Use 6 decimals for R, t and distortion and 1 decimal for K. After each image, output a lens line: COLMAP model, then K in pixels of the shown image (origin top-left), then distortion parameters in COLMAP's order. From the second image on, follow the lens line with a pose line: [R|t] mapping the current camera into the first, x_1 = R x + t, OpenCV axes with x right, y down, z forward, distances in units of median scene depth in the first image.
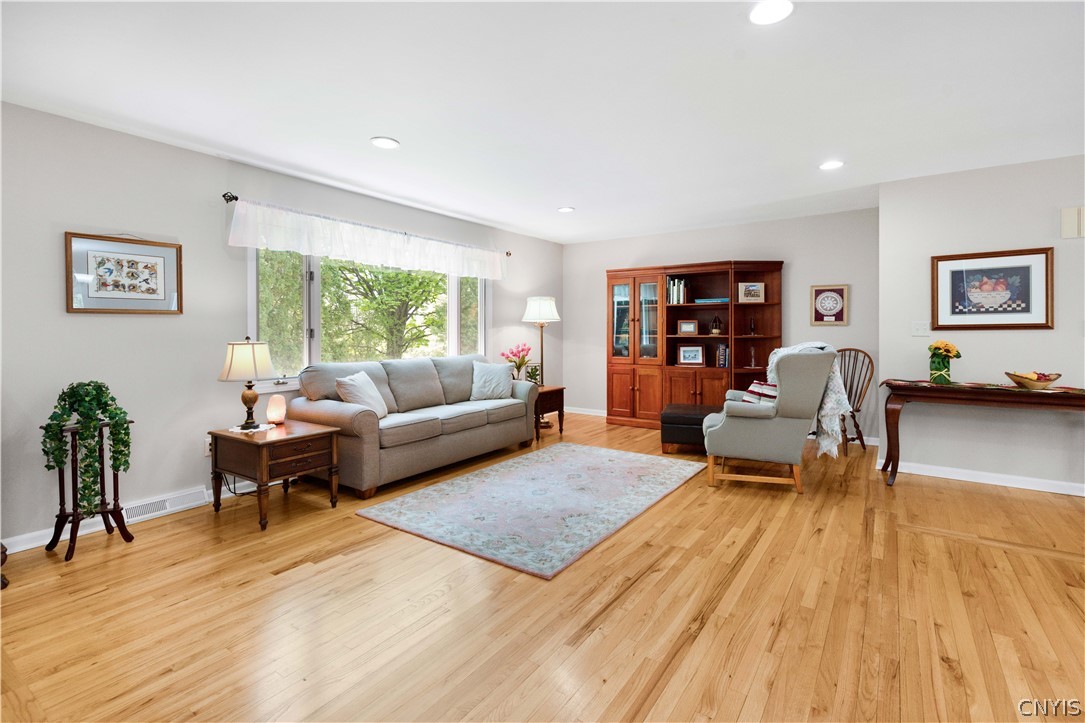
lens RADIAL K [[495.6, 0, 547.4], [0, 495.6, 332.5], [0, 0, 1]] dist [0.001177, -0.000012]
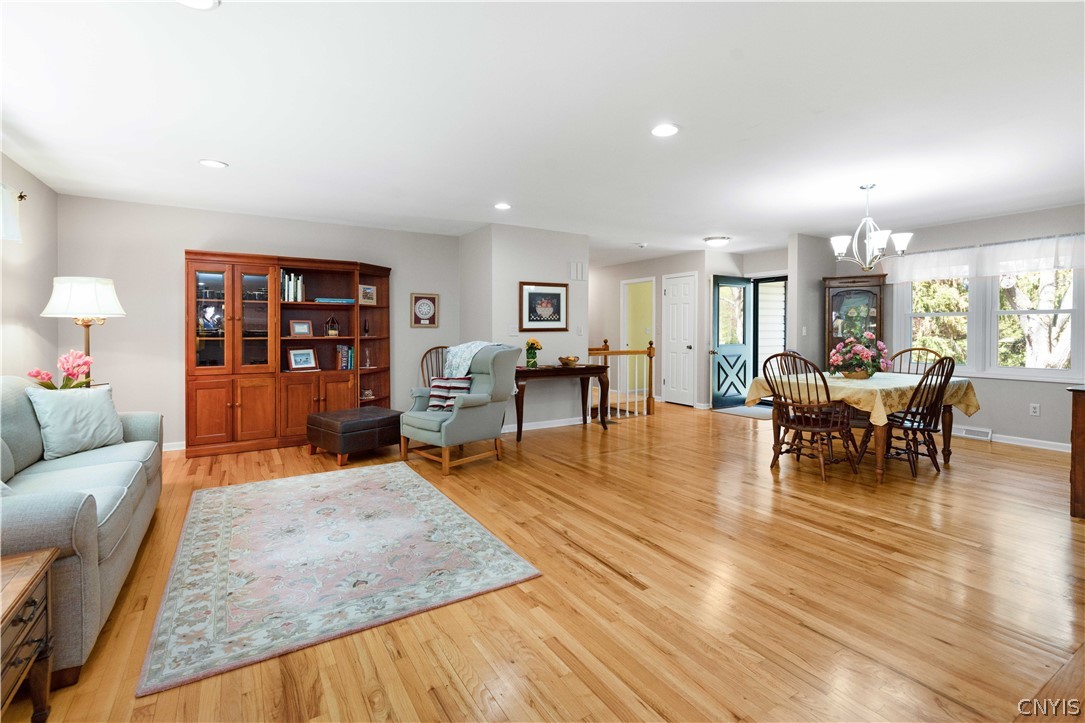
lens RADIAL K [[504.5, 0, 543.2], [0, 504.5, 335.1], [0, 0, 1]] dist [0.001238, -0.000320]
pose [[0.400111, -0.005244, 0.916452, -0.596316], [0.002459, 0.999986, 0.004648, -0.001960], [-0.916463, 0.000393, 0.400119, 0.363656]]
